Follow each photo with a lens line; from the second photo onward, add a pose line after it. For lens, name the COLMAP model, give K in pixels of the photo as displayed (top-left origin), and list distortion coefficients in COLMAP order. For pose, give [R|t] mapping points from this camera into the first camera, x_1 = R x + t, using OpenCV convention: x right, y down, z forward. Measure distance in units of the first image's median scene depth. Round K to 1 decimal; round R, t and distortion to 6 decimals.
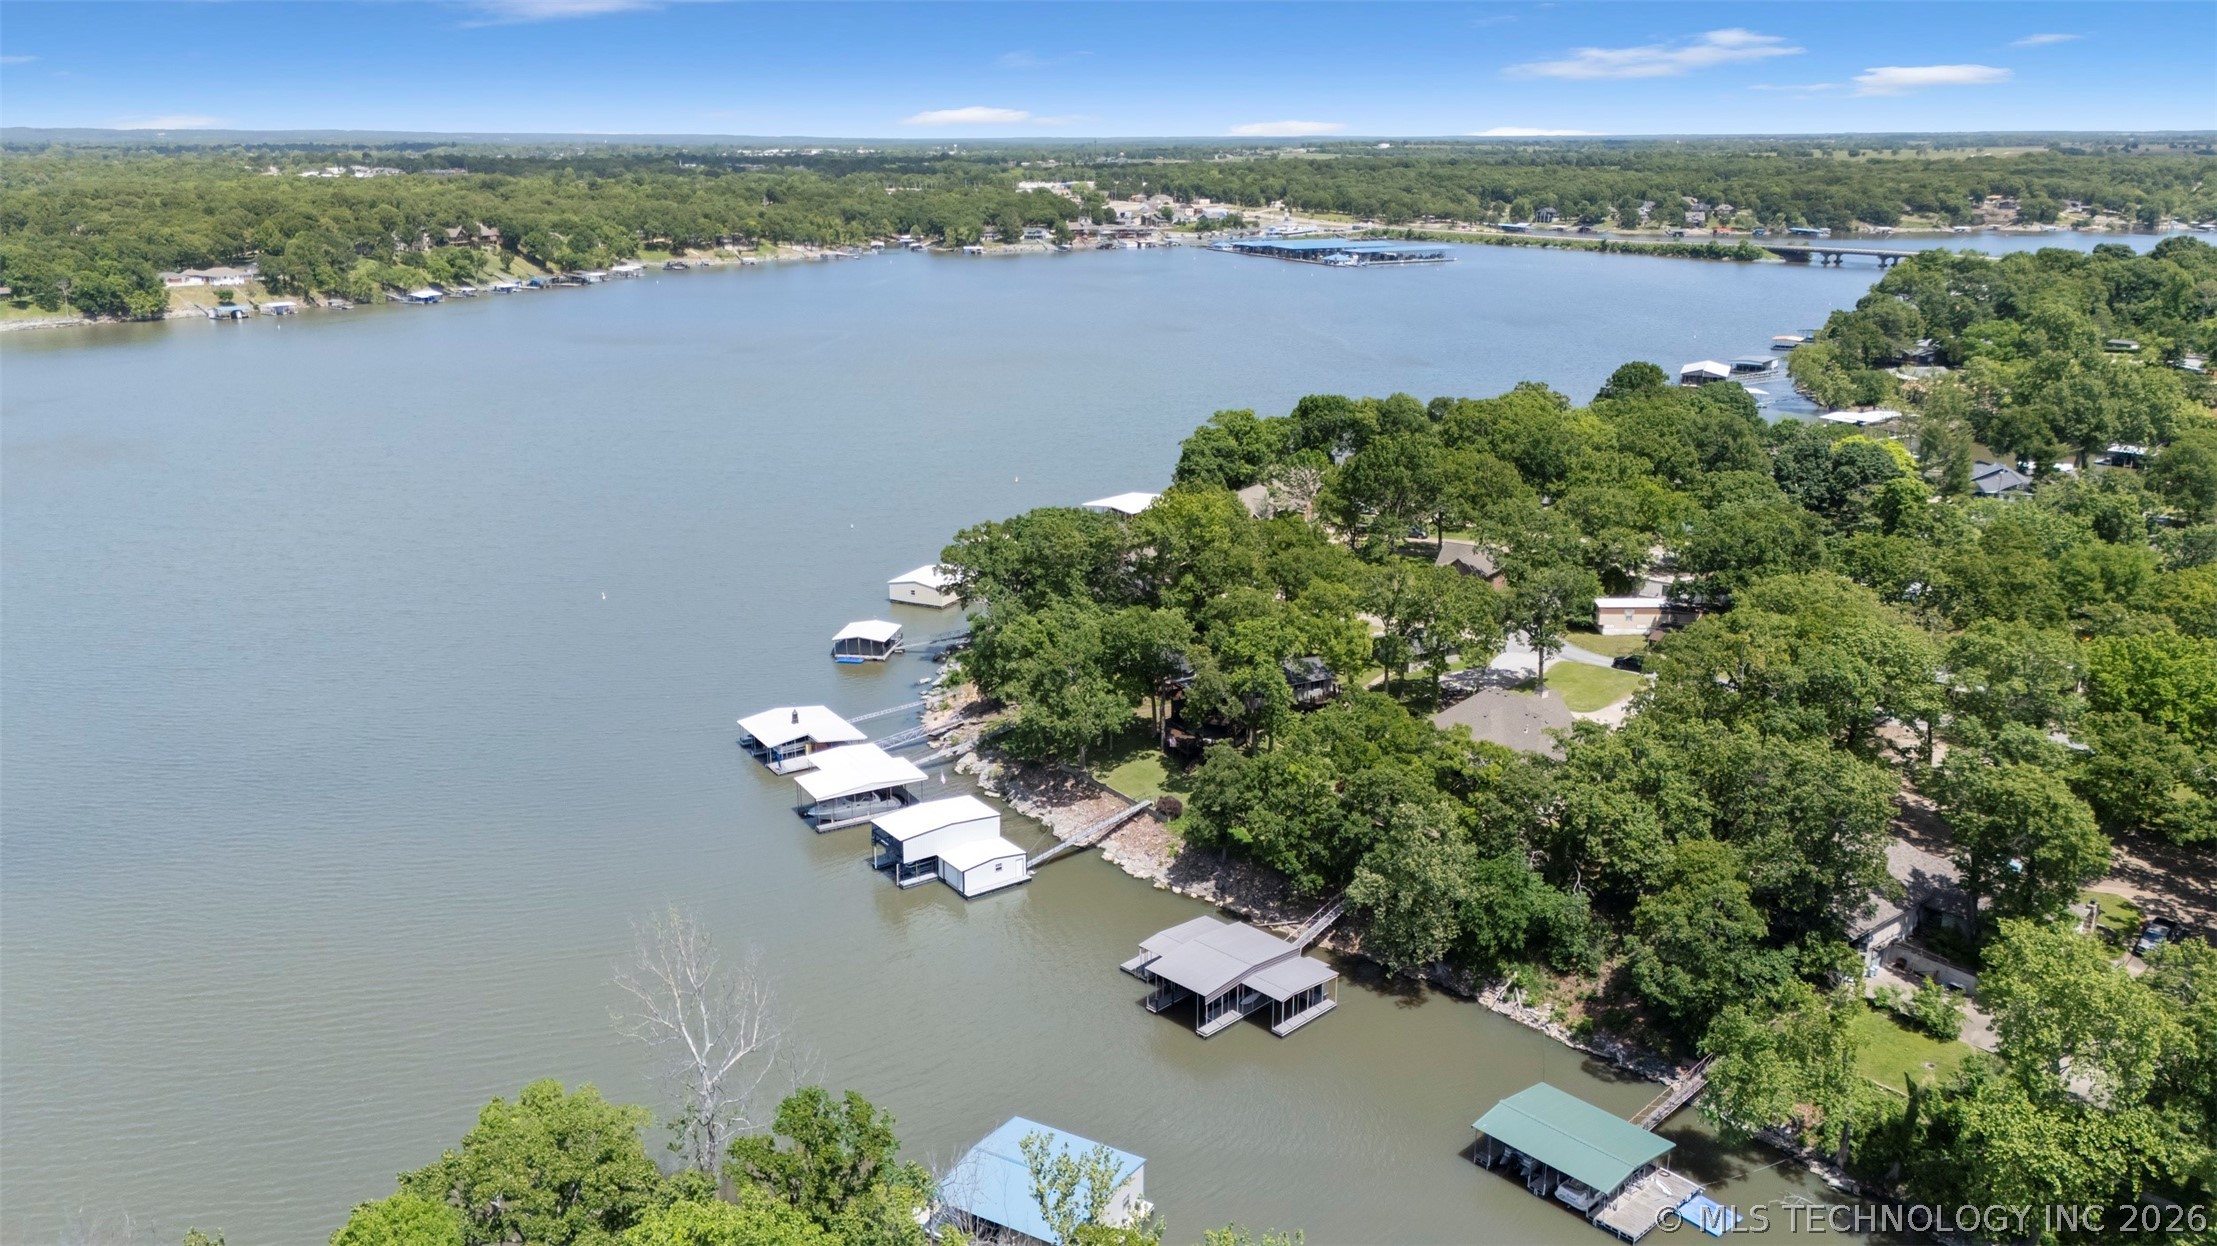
lens RADIAL K [[1615.3, 0, 1108.5], [0, 1615.3, 623.0], [0, 0, 1]] dist [0.087313, -0.105797]
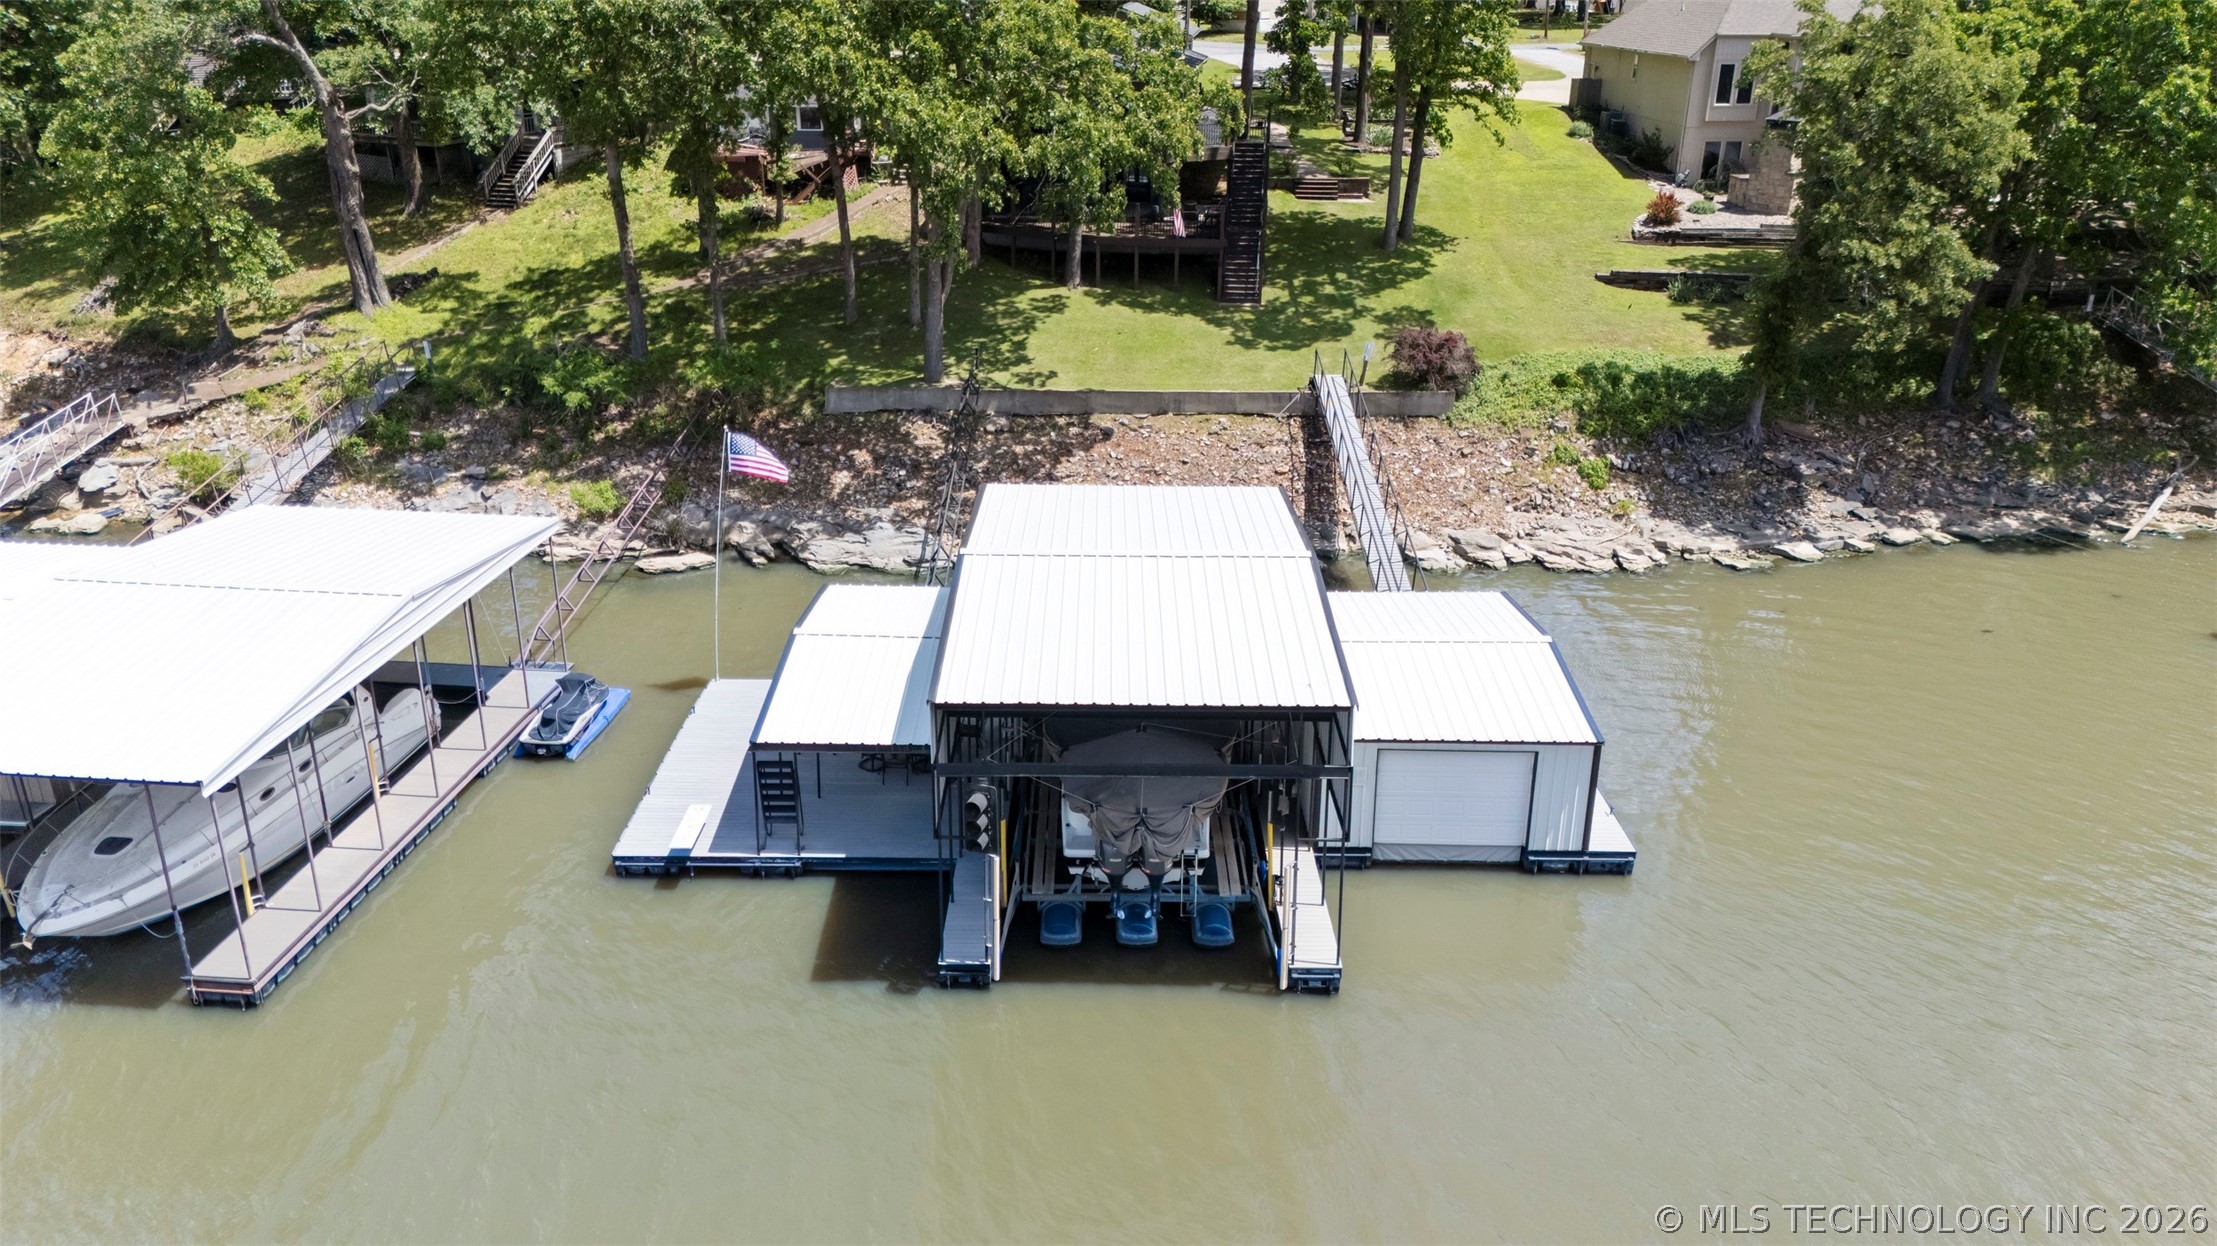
lens RADIAL K [[1615.3, 0, 1108.5], [0, 1615.3, 623.0], [0, 0, 1]] dist [0.087313, -0.105797]
pose [[0.580332, -0.296632, 0.758435, -0.231814], [0.215493, 0.954042, 0.208247, 0.081654], [-0.785352, 0.042584, 0.617583, 0.835652]]
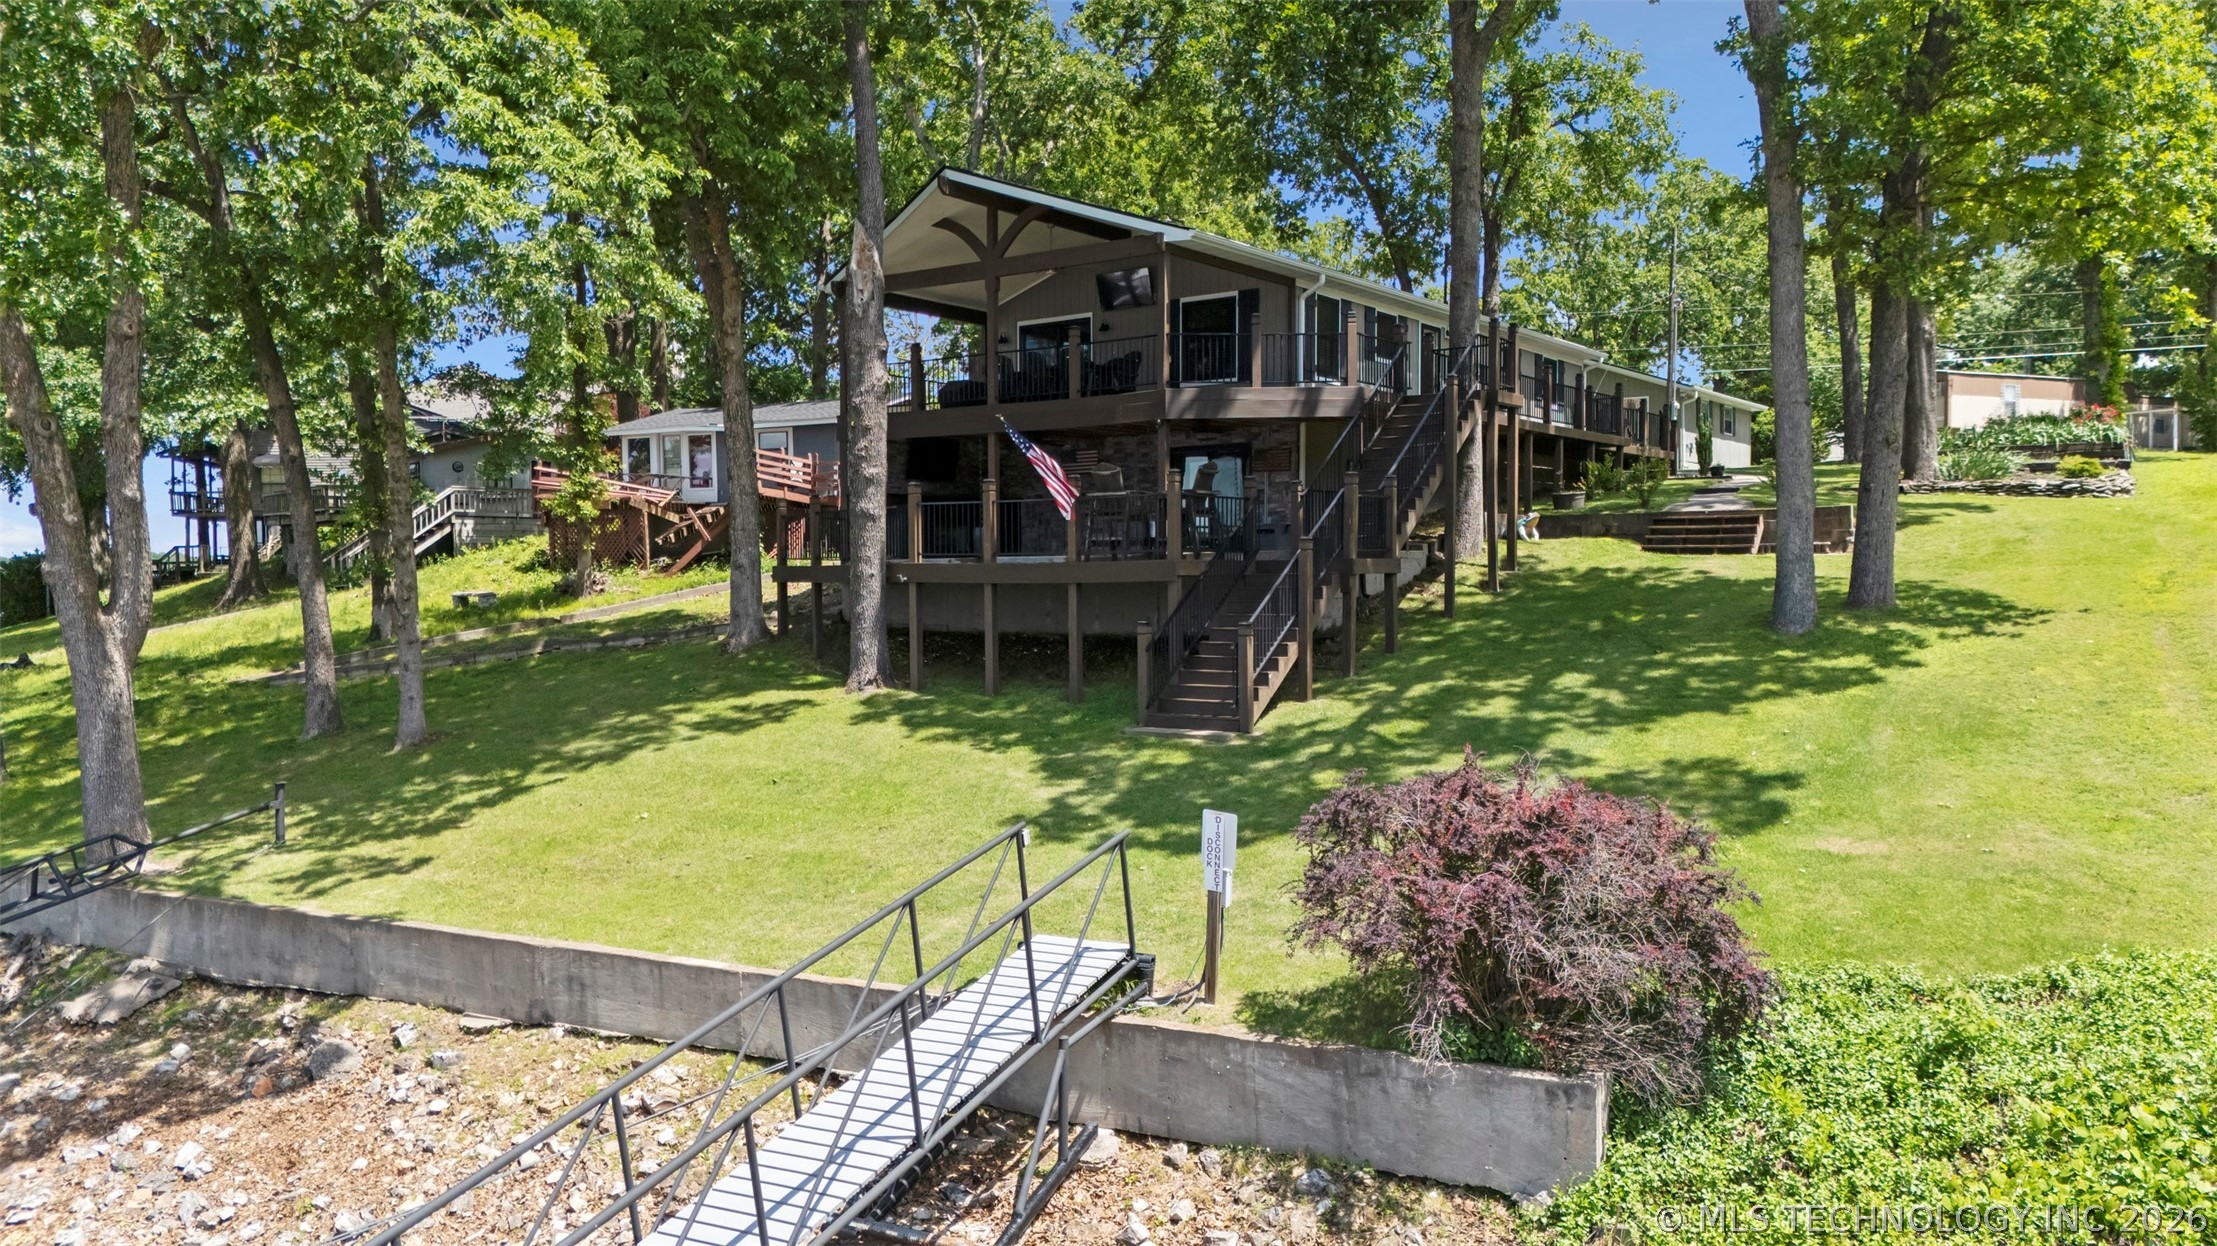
lens RADIAL K [[1615.3, 0, 1108.5], [0, 1615.3, 623.0], [0, 0, 1]] dist [0.087313, -0.105797]
pose [[0.904383, -0.017420, 0.426367, -0.004438], [0.124596, 0.966406, -0.224801, 0.110813], [-0.408127, 0.256430, 0.876171, 0.916210]]
